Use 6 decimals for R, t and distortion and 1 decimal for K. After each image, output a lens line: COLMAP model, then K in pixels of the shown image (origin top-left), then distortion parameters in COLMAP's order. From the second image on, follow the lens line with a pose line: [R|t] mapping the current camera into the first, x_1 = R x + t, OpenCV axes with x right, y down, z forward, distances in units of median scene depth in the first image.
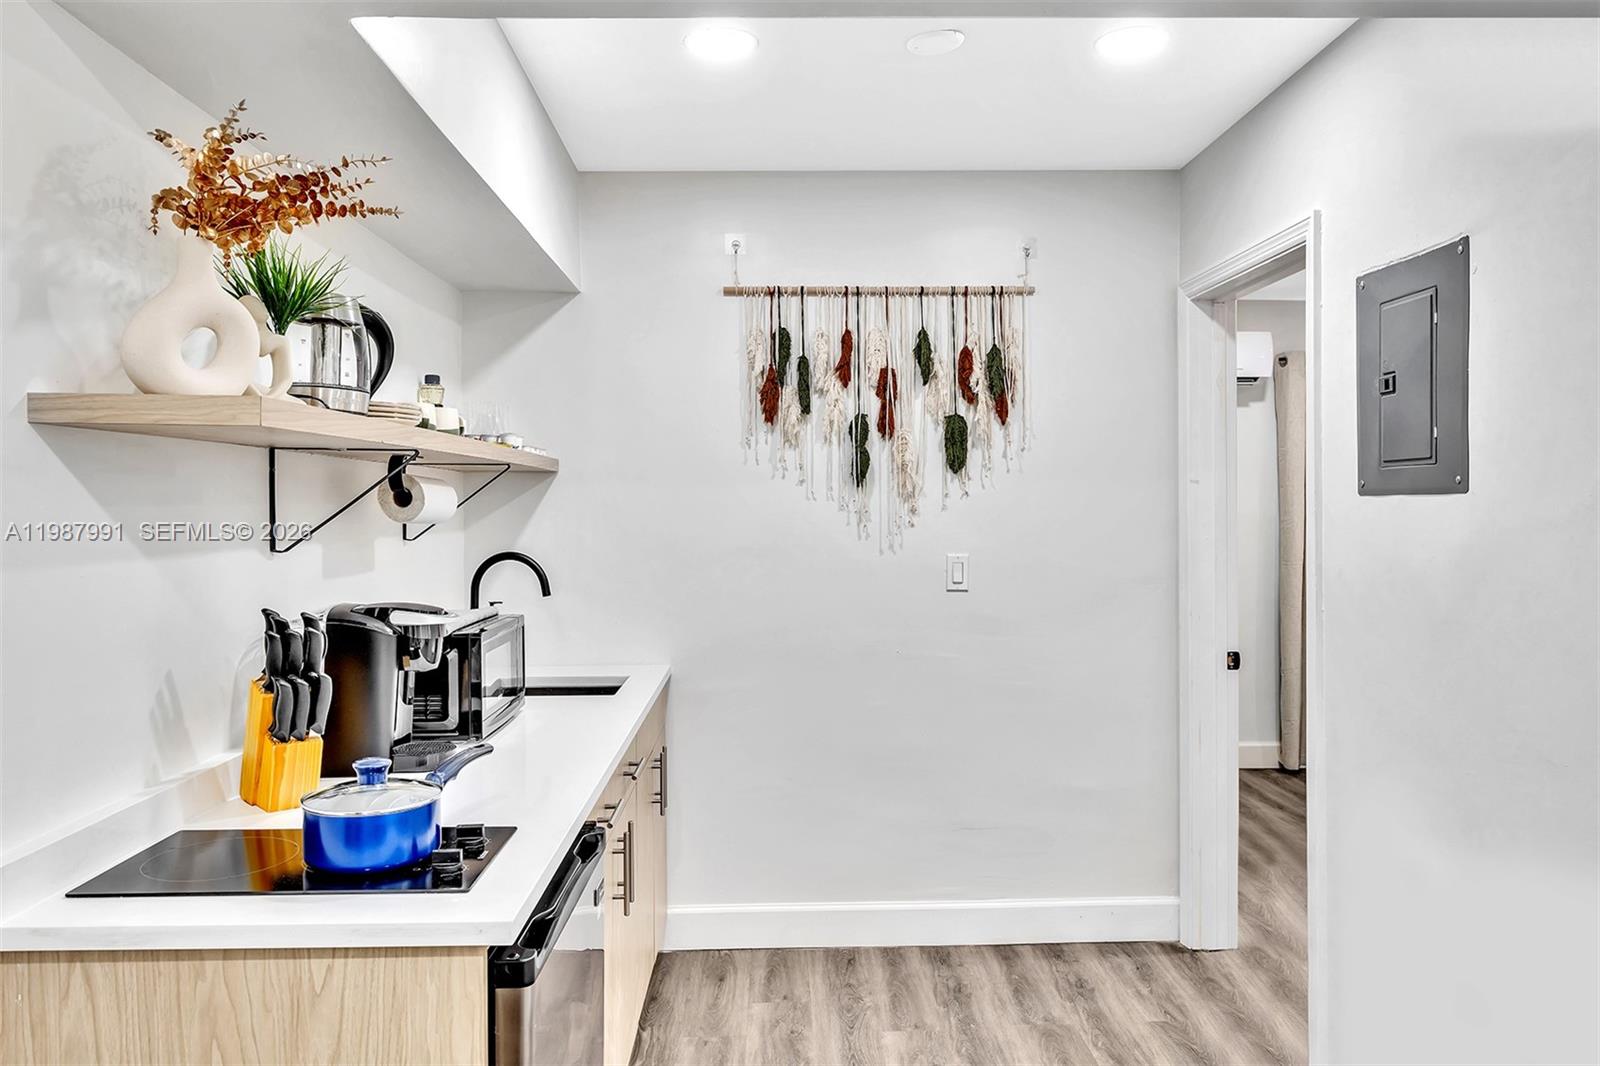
lens RADIAL K [[1127.7, 0, 790.6], [0, 1127.7, 515.6], [0, 0, 1]] dist [-0.001840, 0.001206]
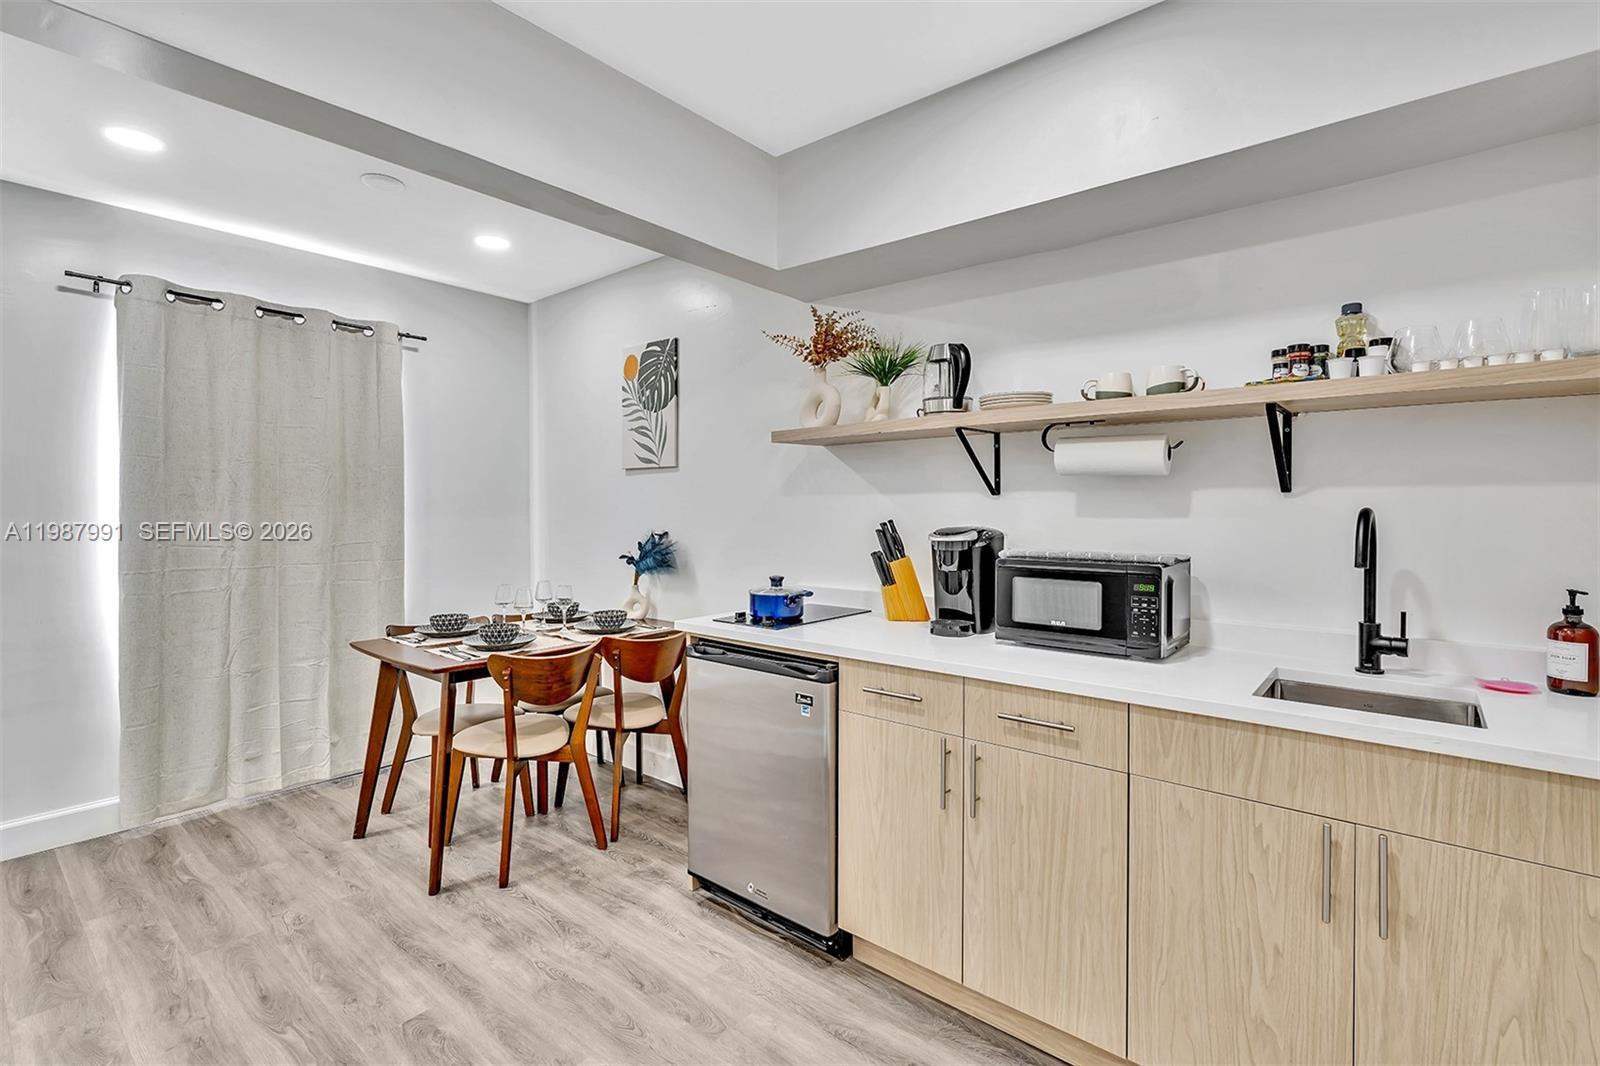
lens RADIAL K [[738.3, 0, 790.0], [0, 738.3, 509.3], [0, 0, 1]] dist [-0.001721, 0.000996]
pose [[-0.661178, 0.011567, -0.750140, 0.351093], [-0.000040, 0.999881, 0.015453, 0.022700], [0.750229, 0.010248, -0.661099, 0.920807]]
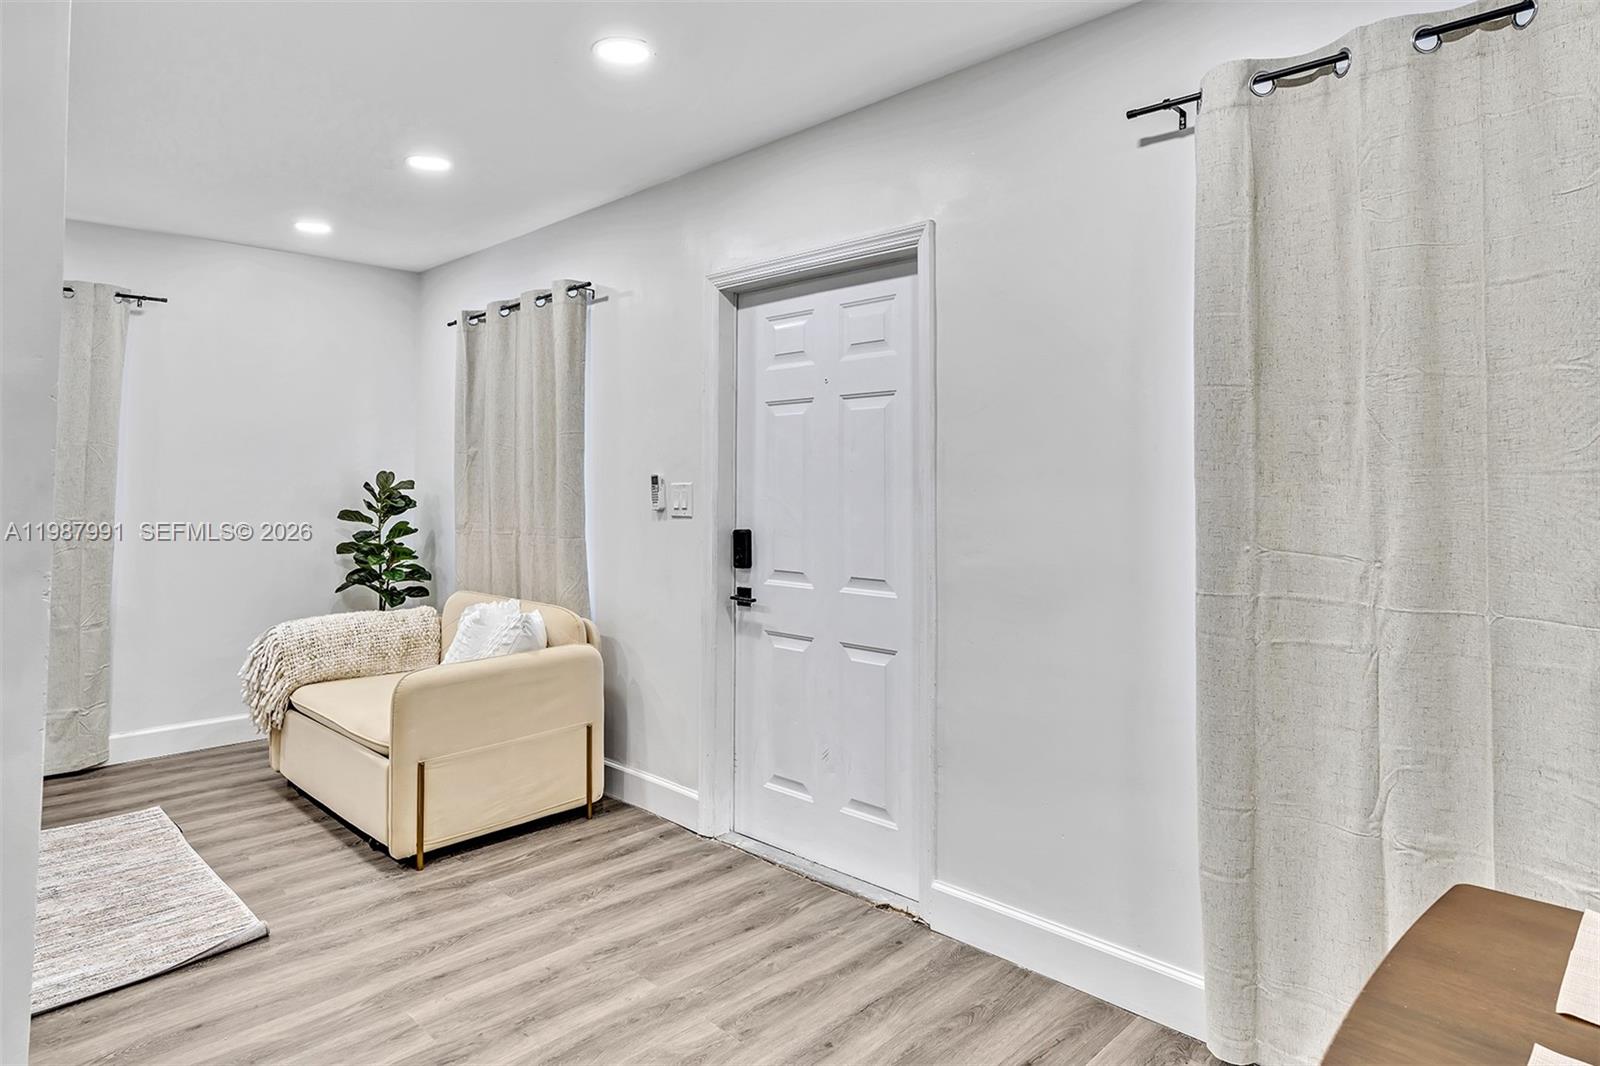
lens RADIAL K [[925.5, 0, 794.1], [0, 925.5, 441.9], [0, 0, 1]] dist [-0.002501, 0.000596]
pose [[-0.689258, 0.039521, 0.723437, -0.018841], [0.011100, 0.998970, -0.043997, 0.033842], [-0.724431, -0.022295, -0.688987, 0.431525]]
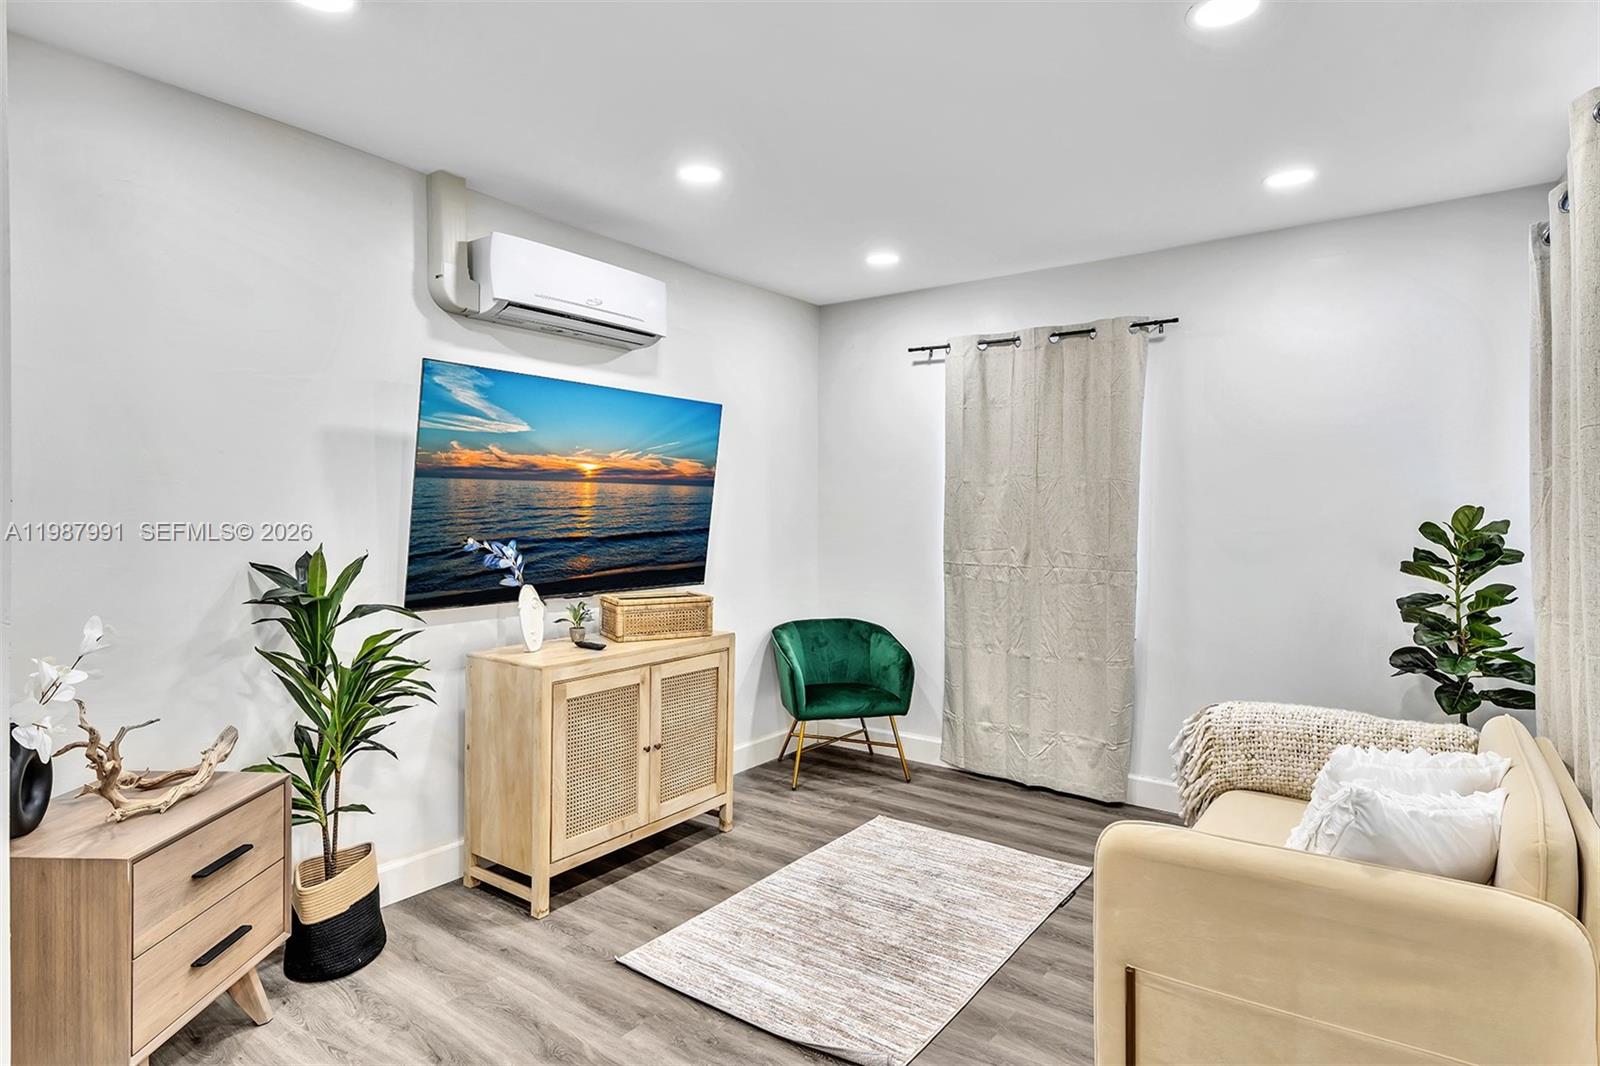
lens RADIAL K [[865.2, 0, 792.8], [0, 865.2, 513.8], [0, 0, 1]] dist [-0.000563, 0.000123]
pose [[0.611421, 0.004415, 0.791293, 0.321267], [-0.001530, 0.999989, -0.004398, 0.022648], [-0.791304, 0.001478, 0.611421, -0.069877]]
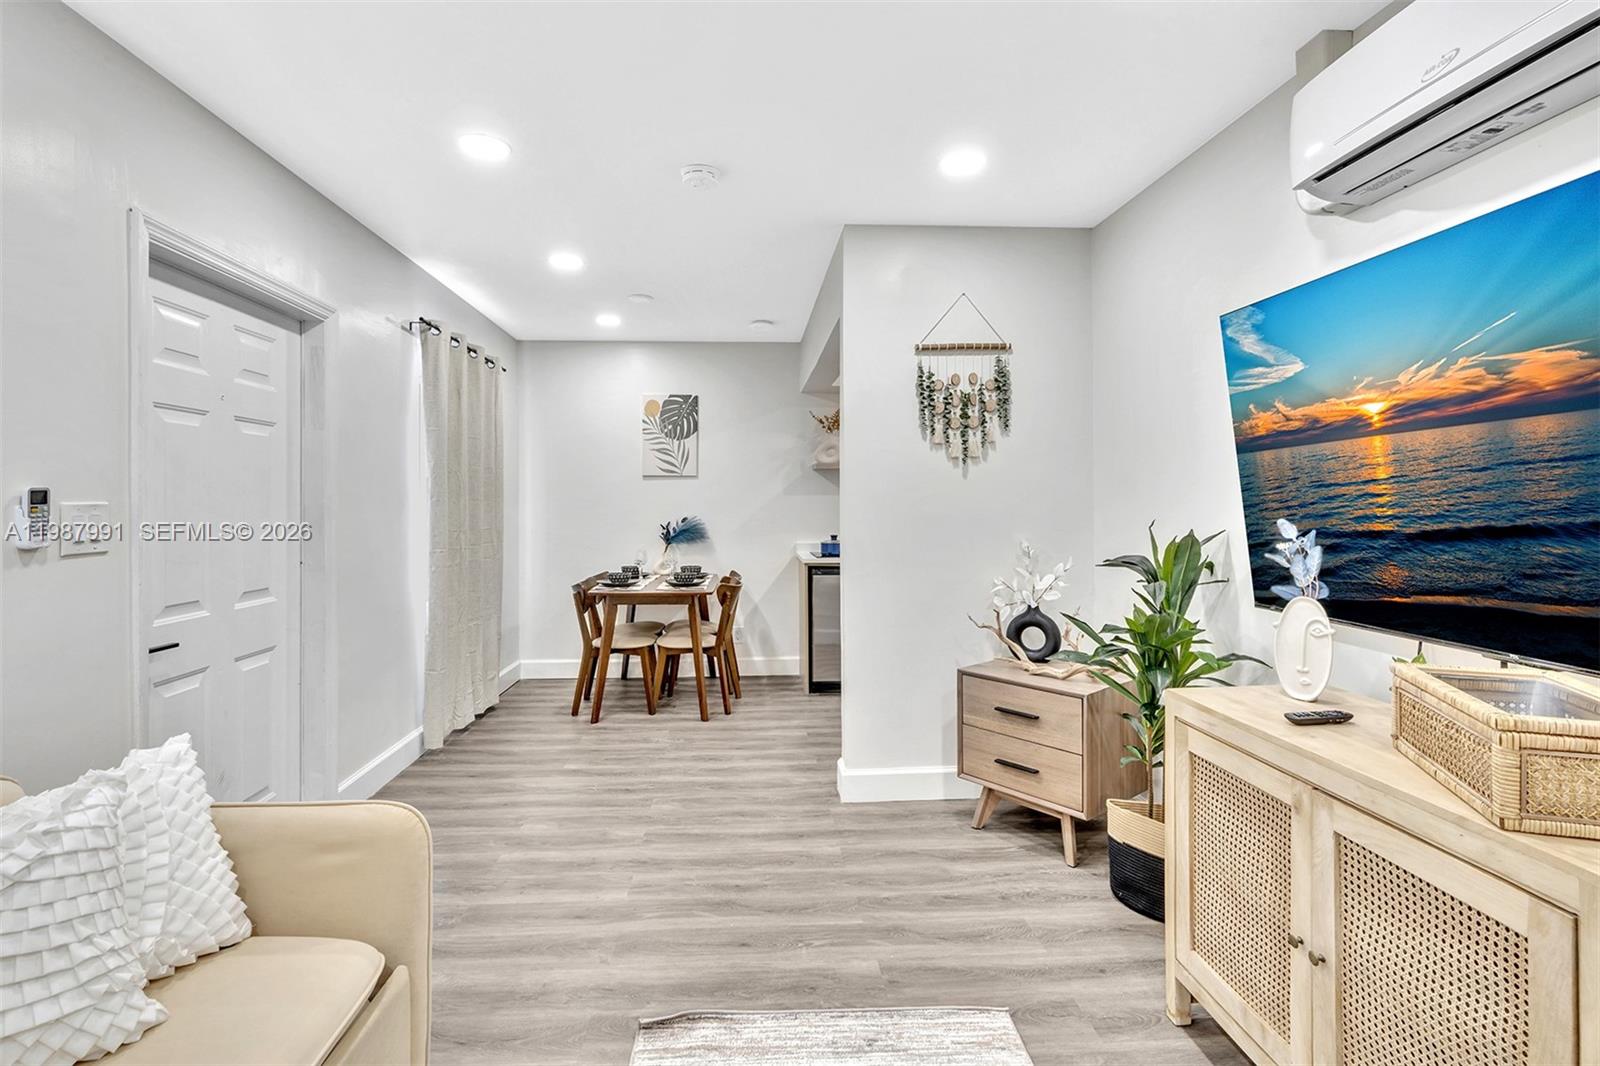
lens RADIAL K [[761.0, 0, 795.7], [0, 761.0, 499.4], [0, 0, 1]] dist [-0.003531, 0.000617]
pose [[0.052562, 0.003148, -0.998613, 1.316148], [-0.010846, 0.999938, 0.002581, 0.023998], [0.998559, 0.010695, 0.052593, 0.296116]]
